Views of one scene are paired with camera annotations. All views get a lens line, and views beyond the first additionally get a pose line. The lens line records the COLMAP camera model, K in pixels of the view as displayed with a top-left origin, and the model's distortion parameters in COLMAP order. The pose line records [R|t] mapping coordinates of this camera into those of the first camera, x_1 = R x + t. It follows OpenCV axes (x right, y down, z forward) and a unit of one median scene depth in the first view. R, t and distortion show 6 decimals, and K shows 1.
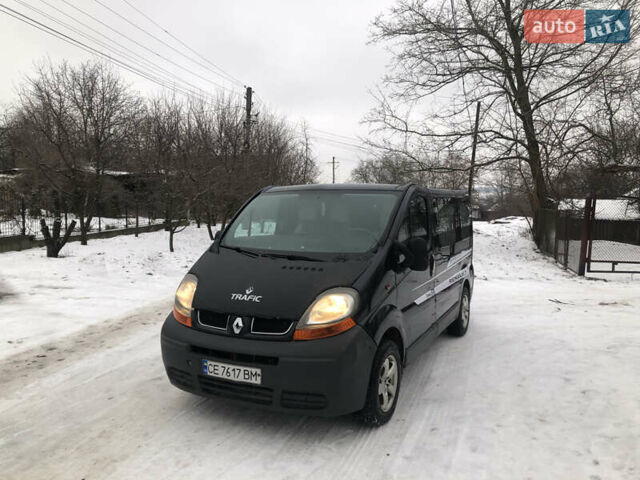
lens RADIAL K [[520.9, 0, 313.1], [0, 520.9, 234.3], [0, 0, 1]] dist [0.033300, -0.008277]
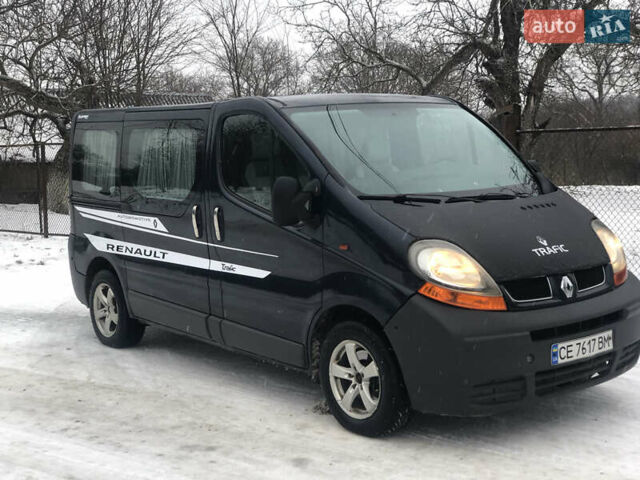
lens RADIAL K [[953.2, 0, 322.4], [0, 953.2, 234.7], [0, 0, 1]] dist [0.078377, 0.000000]
pose [[0.422275, -0.115335, 0.899100, -1.263651], [0.083141, 0.992620, 0.088283, -0.037265], [-0.902647, 0.037473, 0.428748, 0.624023]]
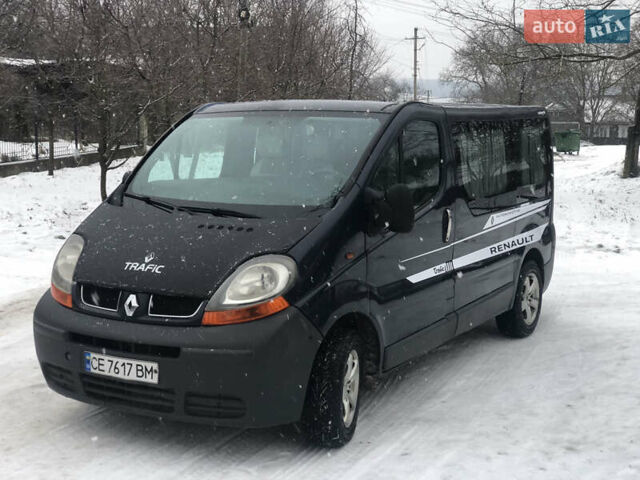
lens RADIAL K [[953.2, 0, 310.8], [0, 953.2, 228.2], [0, 0, 1]] dist [0.078377, 0.000000]
pose [[0.996921, 0.008384, -0.077965, 0.176343], [-0.003599, 0.998112, 0.061309, -0.011819], [0.078332, -0.060839, 0.995069, -0.249969]]
